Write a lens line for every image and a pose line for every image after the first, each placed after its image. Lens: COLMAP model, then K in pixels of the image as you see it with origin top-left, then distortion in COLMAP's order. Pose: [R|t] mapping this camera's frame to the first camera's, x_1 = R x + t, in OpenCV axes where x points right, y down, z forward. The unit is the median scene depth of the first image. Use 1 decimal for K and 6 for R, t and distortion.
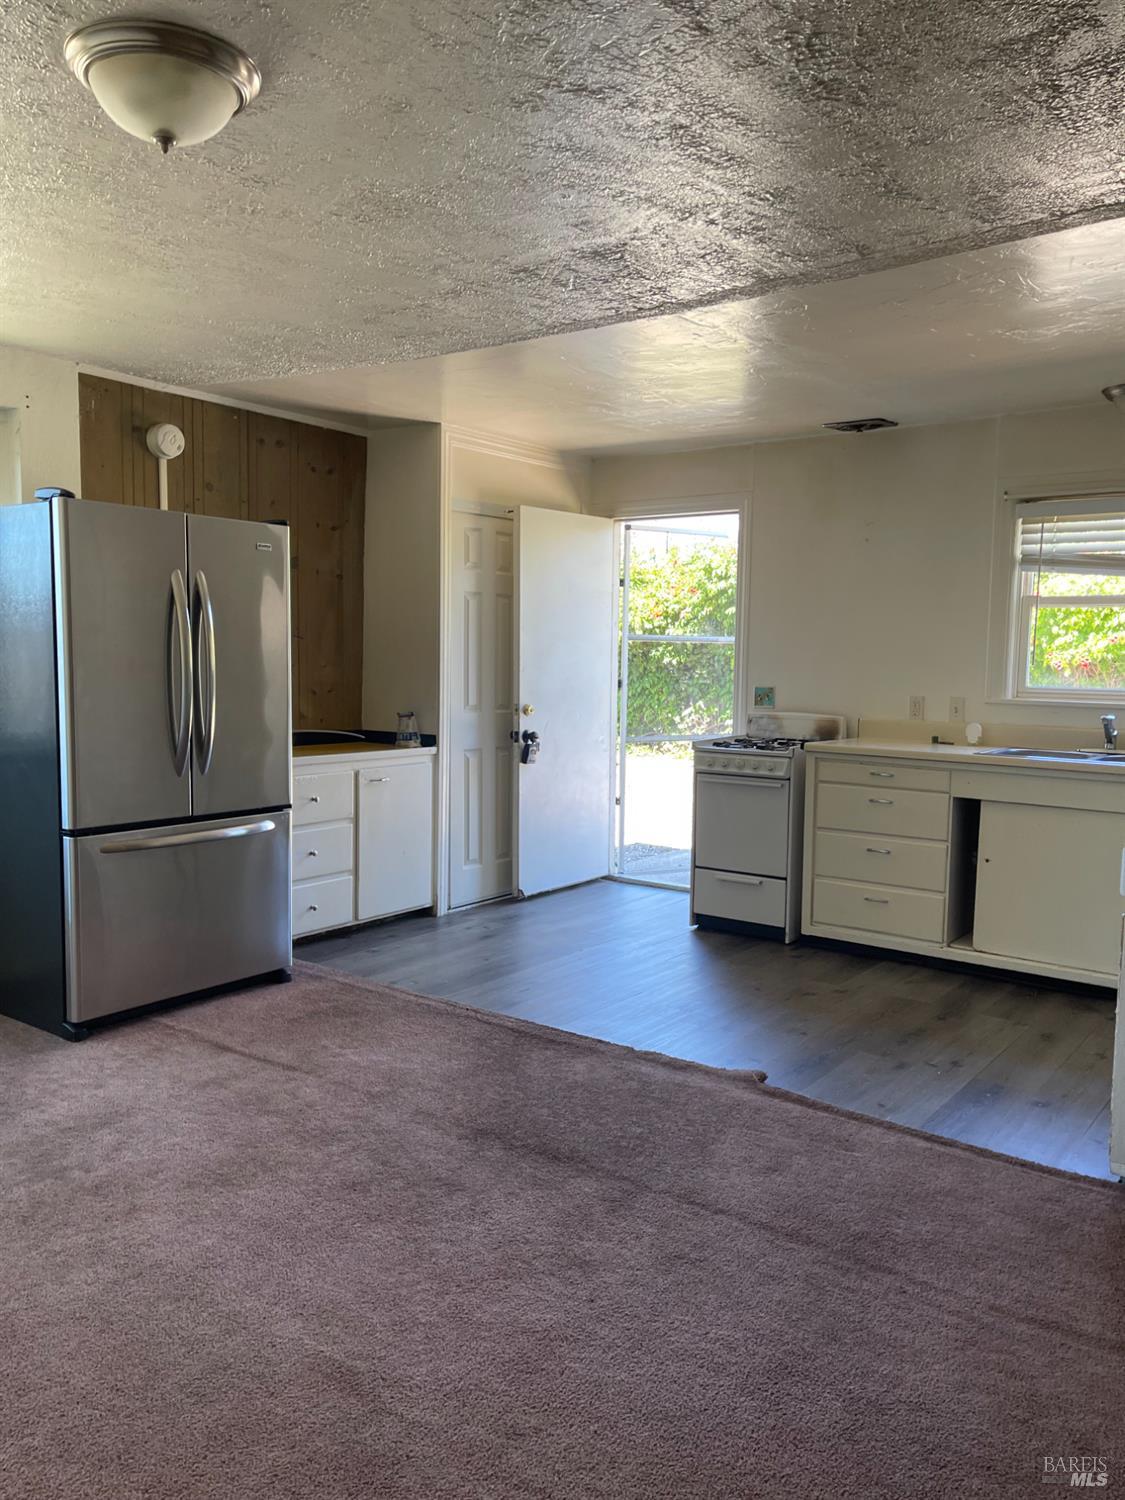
lens RADIAL K [[1138.6, 0, 562.5], [0, 1138.6, 750.0], [0, 0, 1]] dist [0.000937, -0.000204]
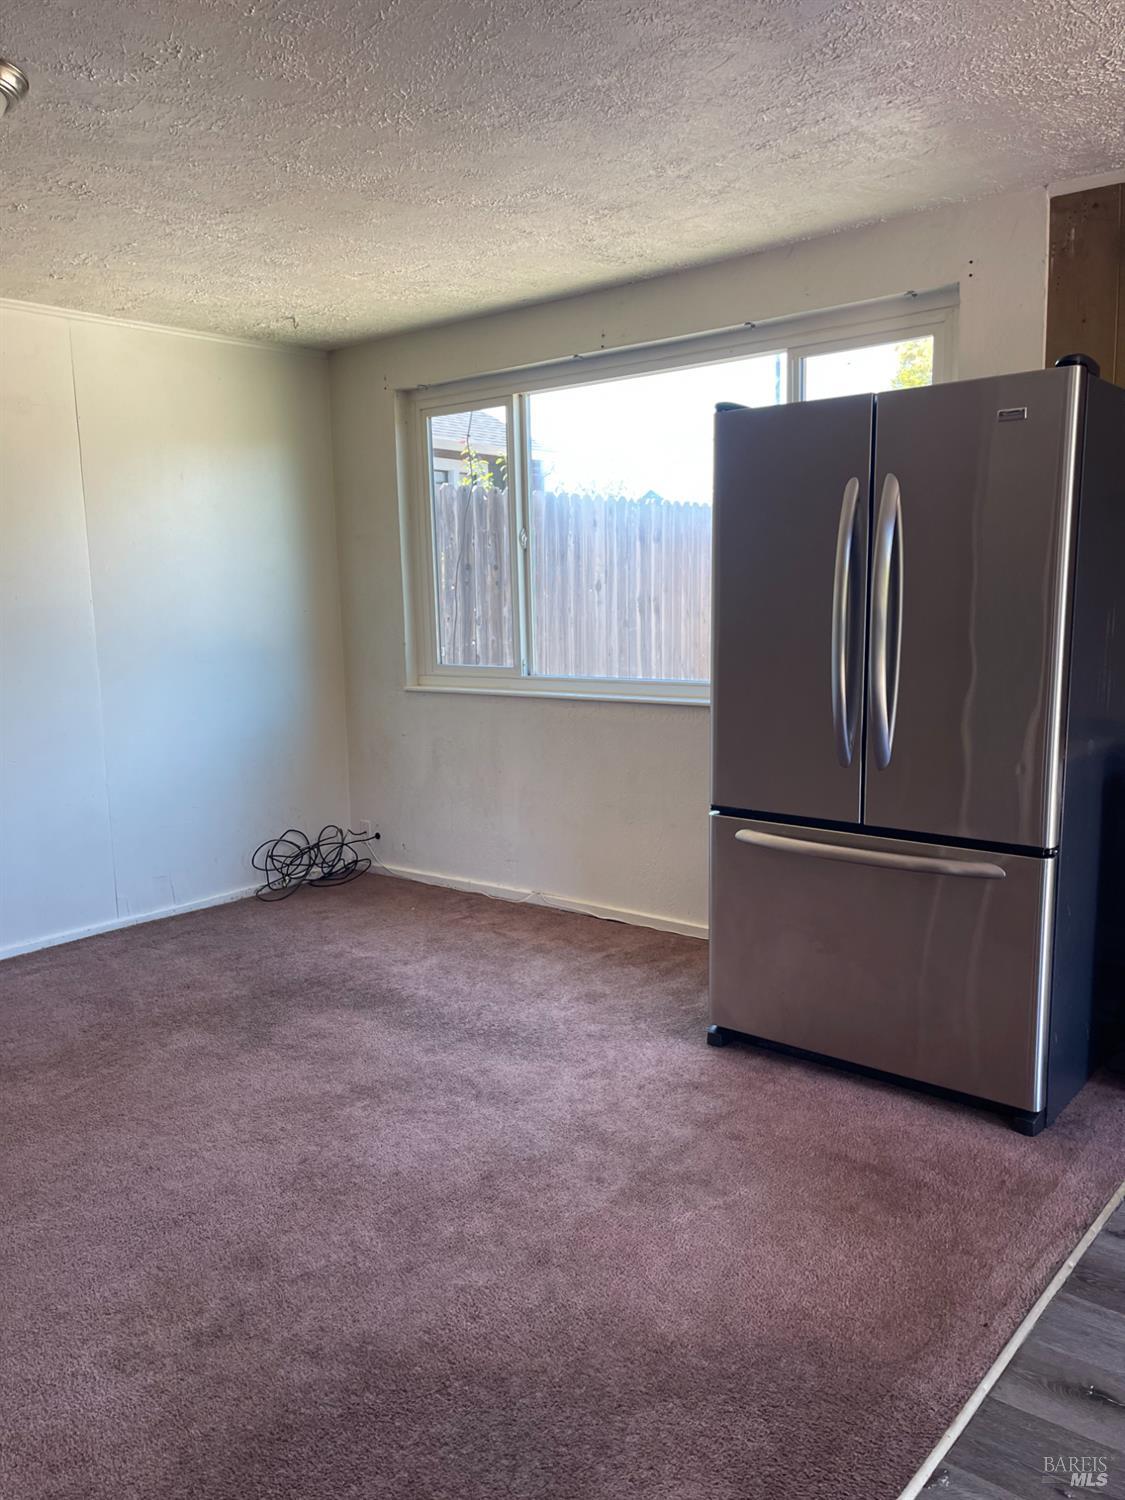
lens RADIAL K [[1138.6, 0, 562.5], [0, 1138.6, 750.0], [0, 0, 1]] dist [0.000937, -0.000204]
pose [[-0.058170, 0.120767, -0.990975, 0.435251], [-0.074583, 0.989356, 0.124947, -0.069328], [0.995517, 0.081178, -0.048543, 0.958741]]
